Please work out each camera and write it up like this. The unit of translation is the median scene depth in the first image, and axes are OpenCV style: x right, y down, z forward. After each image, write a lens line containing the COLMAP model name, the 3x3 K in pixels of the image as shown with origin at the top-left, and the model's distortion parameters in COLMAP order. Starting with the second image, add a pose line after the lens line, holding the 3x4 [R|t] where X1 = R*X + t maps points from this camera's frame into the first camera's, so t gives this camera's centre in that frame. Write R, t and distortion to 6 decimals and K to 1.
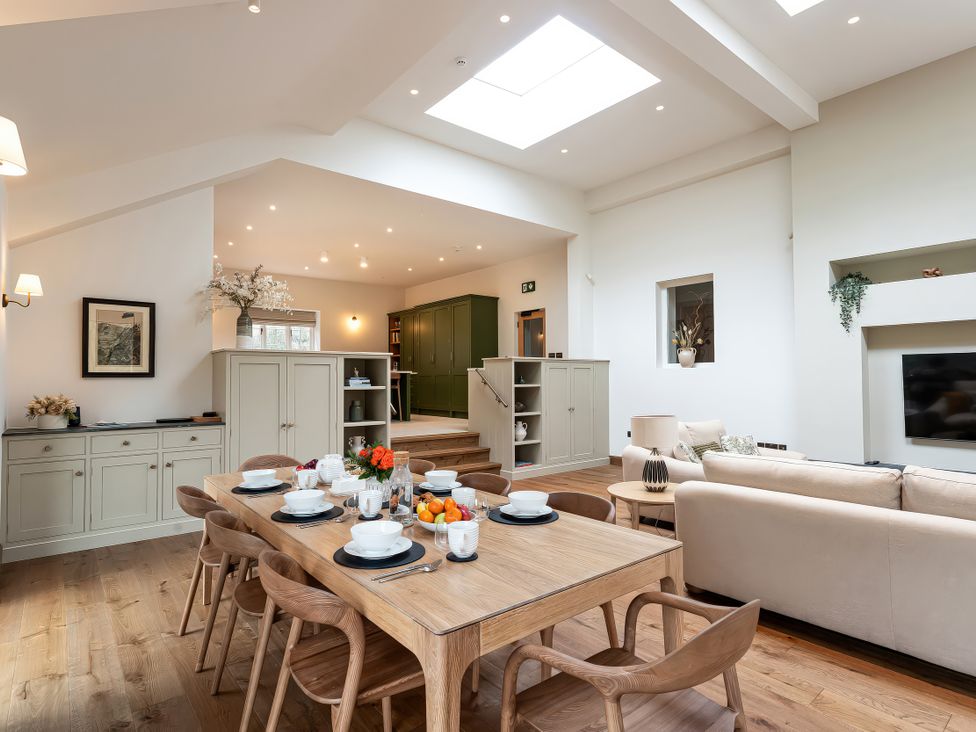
lens RADIAL K [[536.2, 0, 488.0], [0, 536.2, 366.0], [0, 0, 1]] dist [-0.001546, 0.000281]
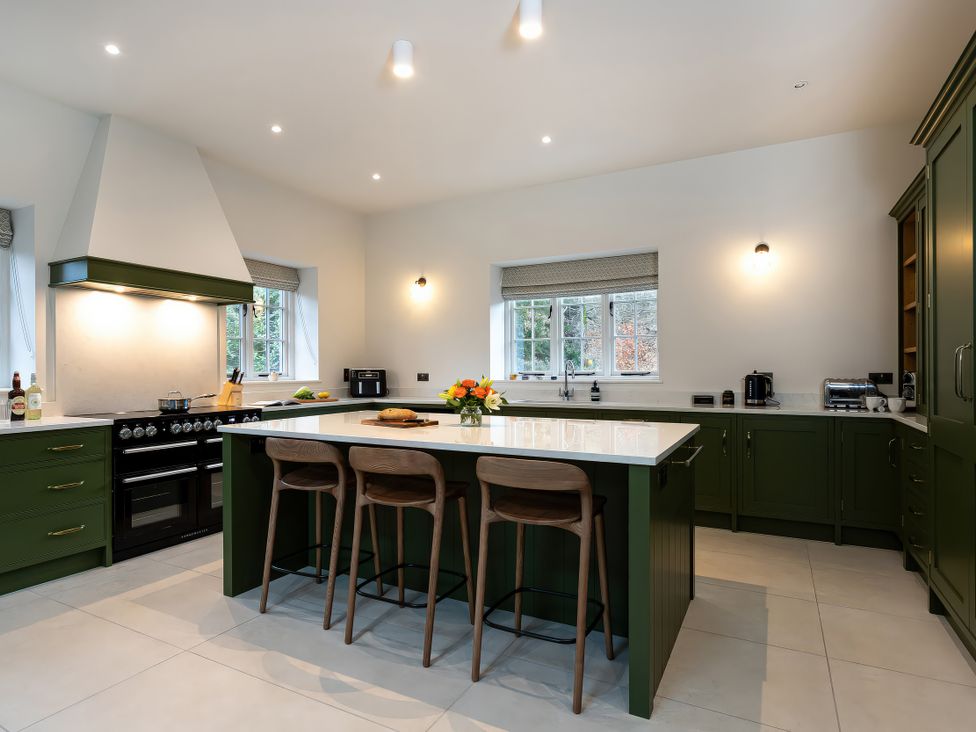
lens RADIAL K [[536.2, 0, 488.0], [0, 536.2, 366.0], [0, 0, 1]] dist [-0.001546, 0.000281]
pose [[0.386920, -0.000935, -0.922113, -0.002330], [0.023977, 0.999672, 0.009047, -0.044693], [0.921802, -0.025610, 0.386815, 1.548263]]
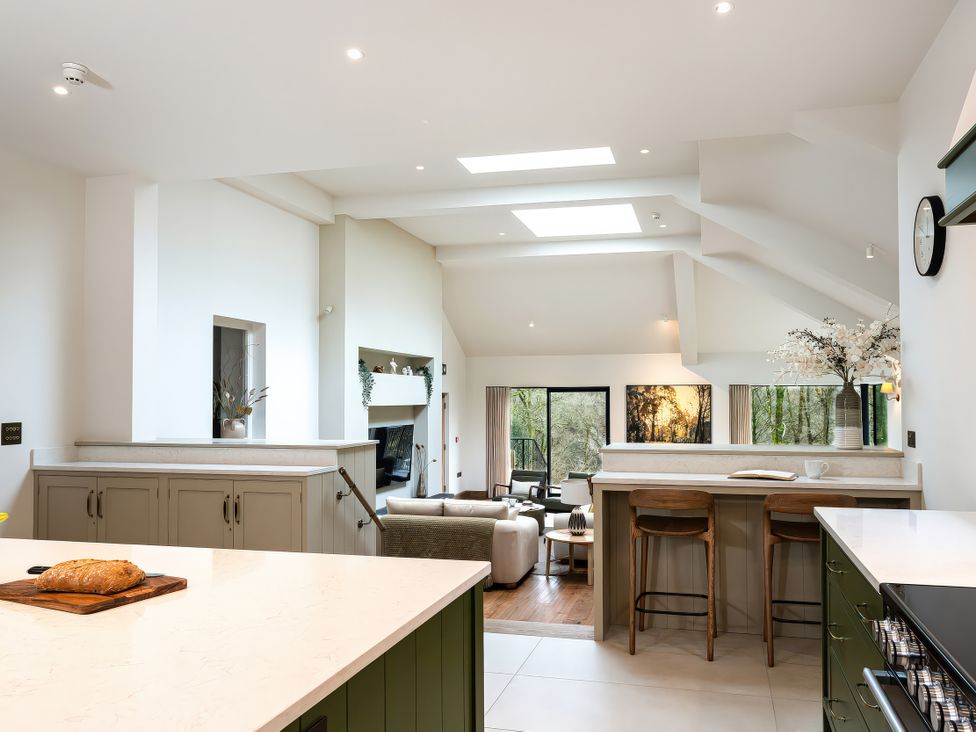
lens RADIAL K [[798.6, 0, 533.3], [0, 798.6, 367.8], [0, 0, 1]] dist [-0.002602, -0.002854]
pose [[-0.614528, 0.033753, 0.788172, -0.923007], [-0.011787, 0.998580, -0.051954, -0.066497], [-0.788807, -0.041217, -0.613258, 1.752874]]
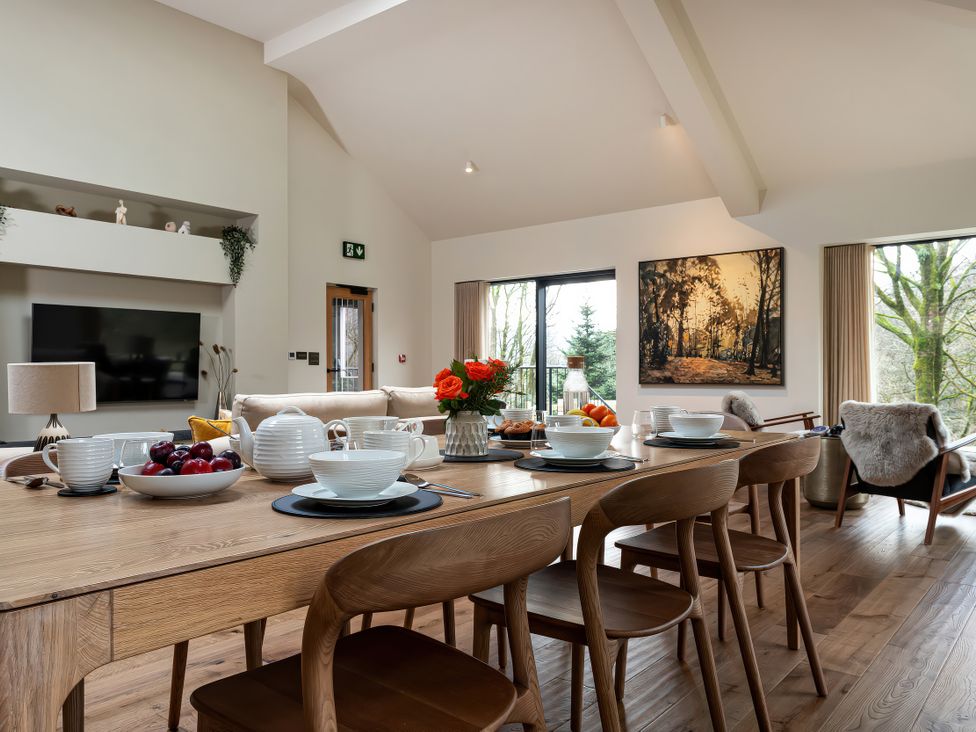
lens RADIAL K [[774.4, 0, 488.0], [0, 774.4, 366.0], [0, 0, 1]] dist [0.007043, -0.001648]
pose [[-0.184687, 0.013853, 0.982700, -0.464290], [-0.019818, 0.999645, -0.017817, 0.075151], [-0.982597, -0.022766, -0.184347, 0.510114]]
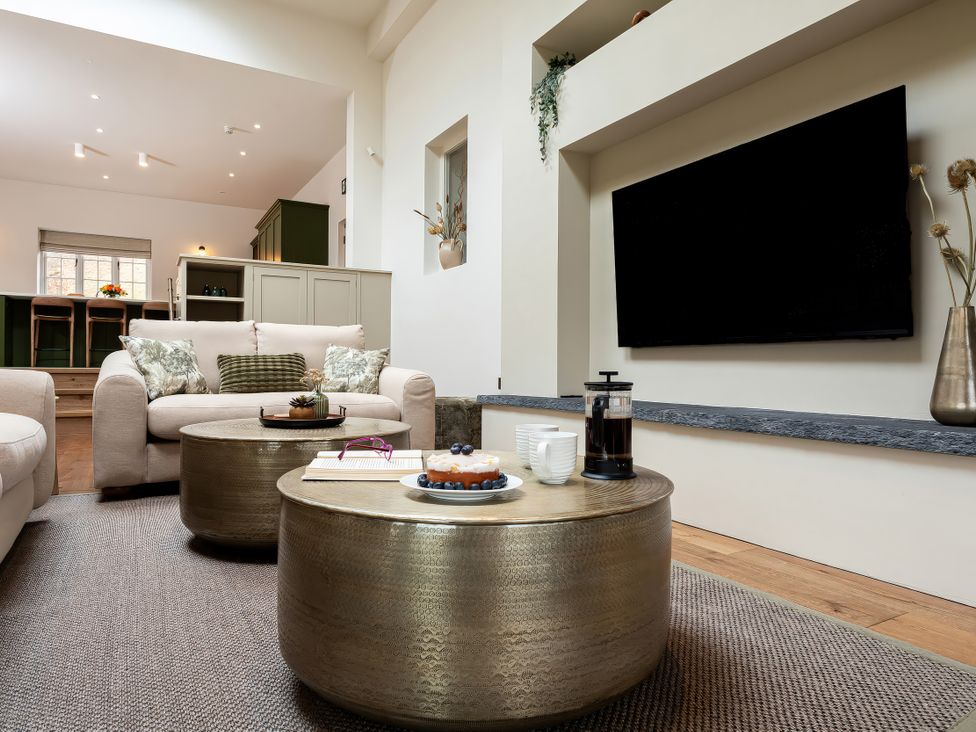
lens RADIAL K [[624.6, 0, 488.0], [0, 624.6, 366.0], [0, 0, 1]] dist [-0.000329, -0.000355]
pose [[0.986307, 0.009219, -0.164664, 0.708105], [-0.004555, 0.999578, 0.028683, 0.126402], [0.164859, -0.027540, 0.985933, 0.337958]]
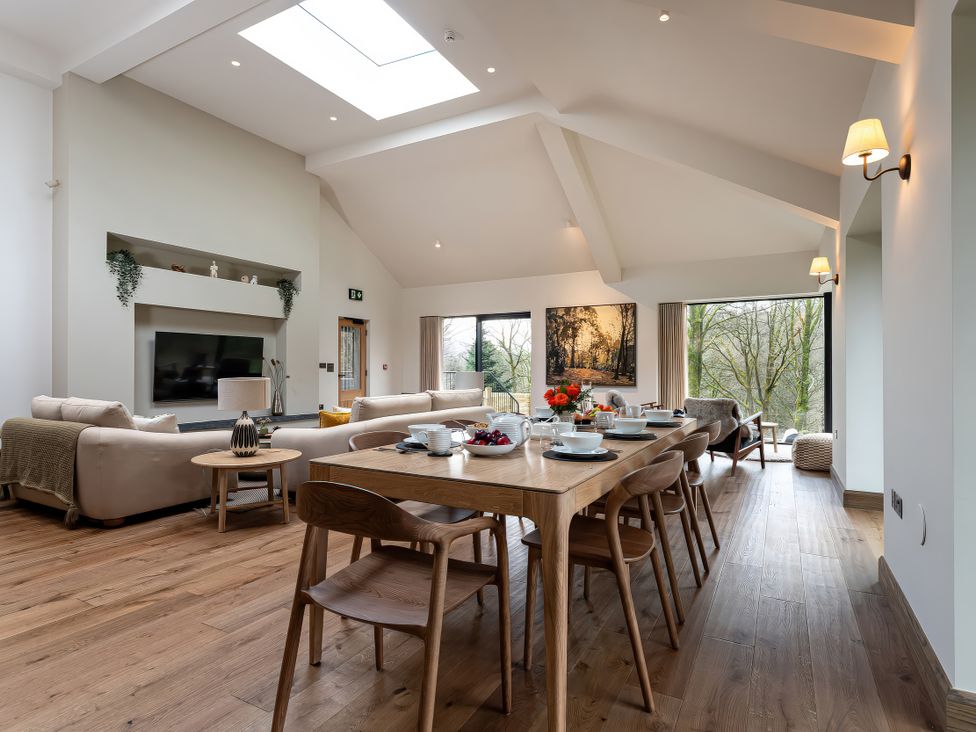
lens RADIAL K [[549.3, 0, 488.0], [0, 549.3, 366.0], [0, 0, 1]] dist [0.001643, 0.000301]
pose [[-0.354506, 0.013588, 0.934955, -0.558588], [-0.019988, 0.999556, -0.022106, 0.061380], [-0.934840, -0.026524, -0.354077, 0.702640]]
